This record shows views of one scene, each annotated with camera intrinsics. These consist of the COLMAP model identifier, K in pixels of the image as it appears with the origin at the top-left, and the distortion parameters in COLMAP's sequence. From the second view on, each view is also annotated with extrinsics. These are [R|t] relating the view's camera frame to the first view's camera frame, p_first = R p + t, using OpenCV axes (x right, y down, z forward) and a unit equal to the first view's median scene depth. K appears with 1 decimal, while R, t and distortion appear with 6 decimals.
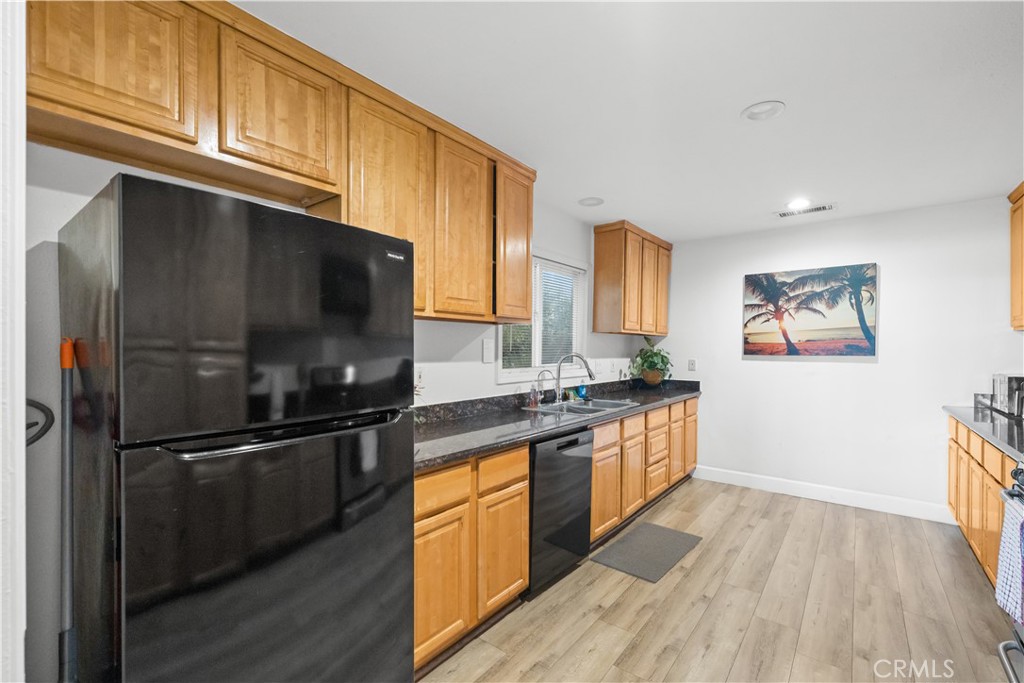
lens RADIAL K [[449.1, 0, 510.8], [0, 449.1, 351.2], [0, 0, 1]] dist [0.008423, -0.000082]
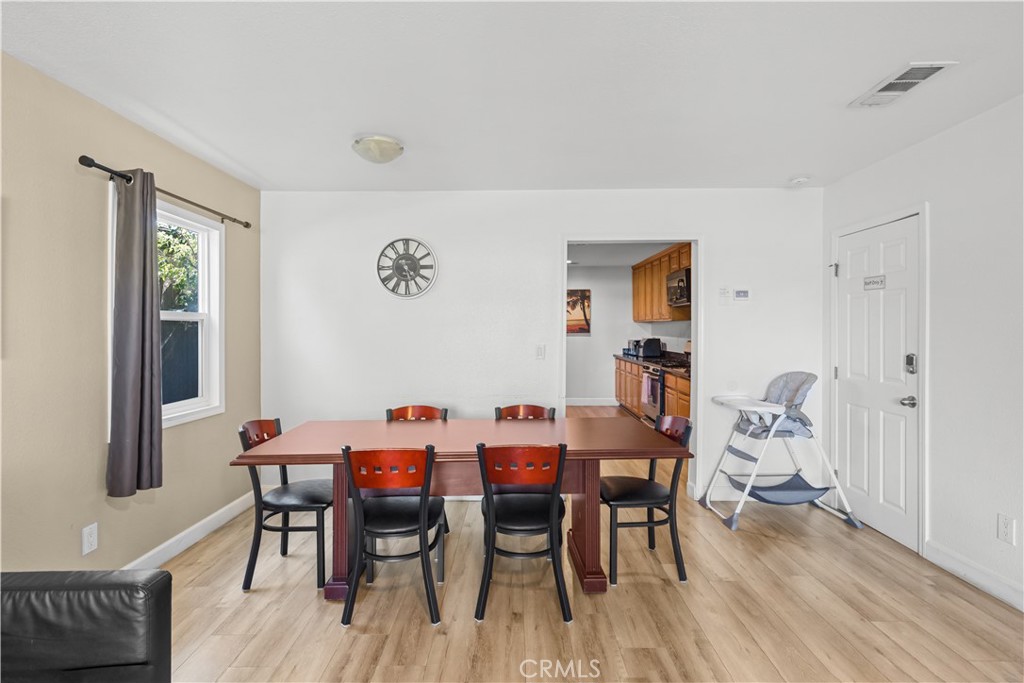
lens RADIAL K [[502.0, 0, 512.6], [0, 502.0, 326.5], [0, 0, 1]] dist [-0.003882, -0.000188]
pose [[0.792616, -0.002602, 0.609715, -1.030805], [0.008761, 0.999936, -0.007121, -0.007240], [-0.609658, 0.010985, 0.792589, -0.727560]]
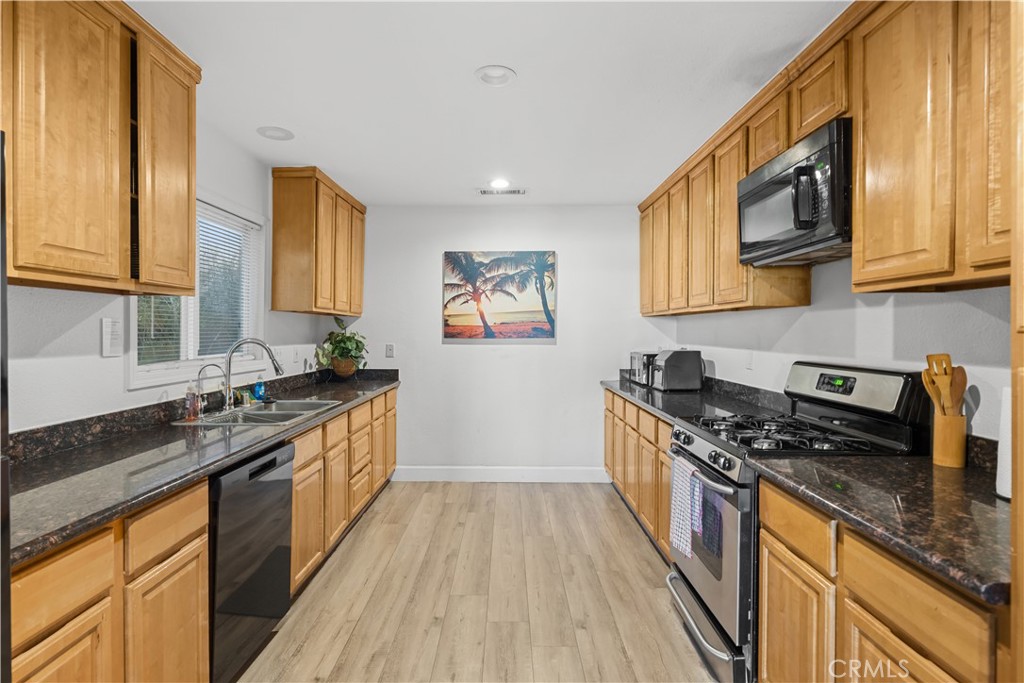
lens RADIAL K [[535.5, 0, 507.1], [0, 535.5, 336.3], [0, 0, 1]] dist [0.002850, -0.000882]
pose [[0.791196, -0.009039, 0.611496, -0.063343], [0.006267, 0.999958, 0.006672, -0.003274], [-0.611531, -0.001447, 0.791219, 0.074401]]
